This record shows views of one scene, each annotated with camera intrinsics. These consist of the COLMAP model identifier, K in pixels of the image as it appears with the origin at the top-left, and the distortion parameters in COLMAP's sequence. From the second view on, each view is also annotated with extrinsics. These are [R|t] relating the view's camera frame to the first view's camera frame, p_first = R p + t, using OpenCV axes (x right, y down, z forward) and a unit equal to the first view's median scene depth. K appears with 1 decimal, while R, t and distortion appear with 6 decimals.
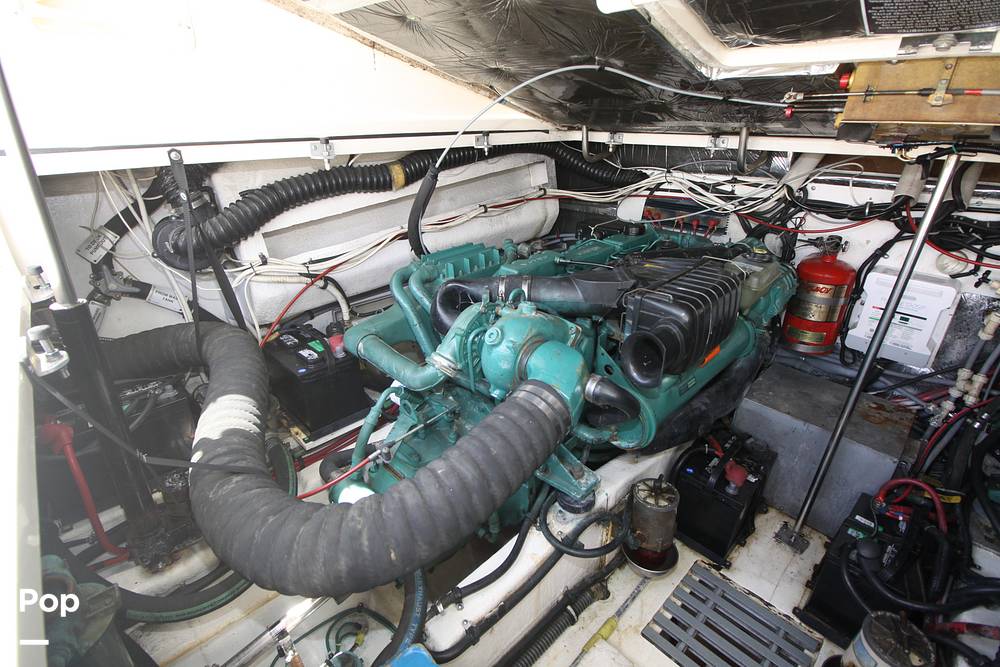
lens RADIAL K [[462.0, 0, 498.0], [0, 462.0, 331.1], [0, 0, 1]] dist [-0.001468, -0.012386]
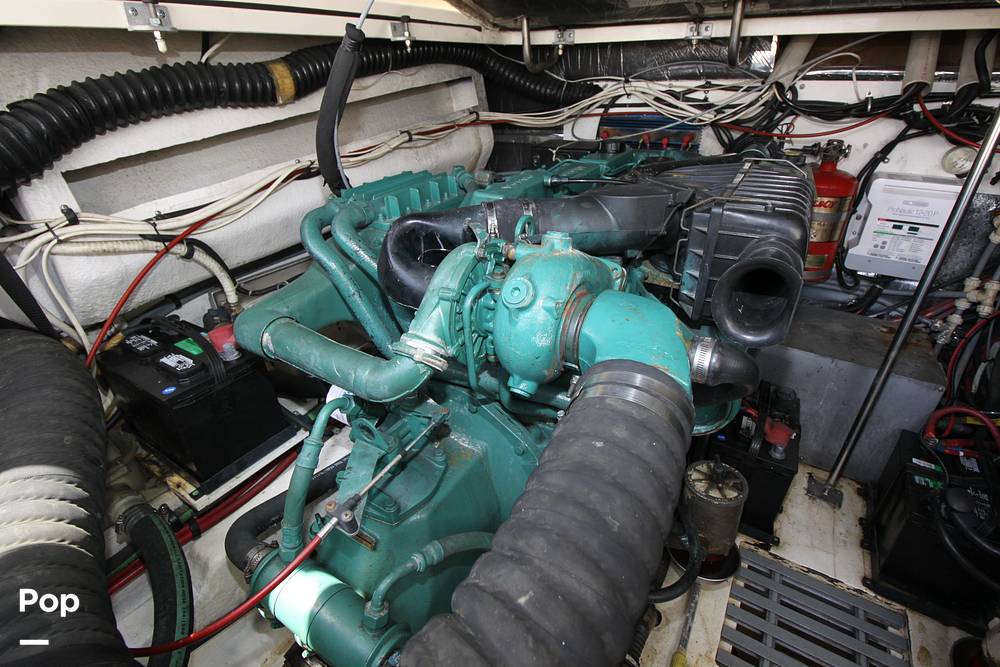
lens RADIAL K [[462.0, 0, 496.7], [0, 462.0, 327.4], [0, 0, 1]] dist [-0.001468, -0.012386]
pose [[0.972452, -0.125061, 0.196713, -0.105430], [0.111924, 0.990761, 0.076585, 0.004324], [-0.204473, -0.052458, 0.977466, 0.302737]]
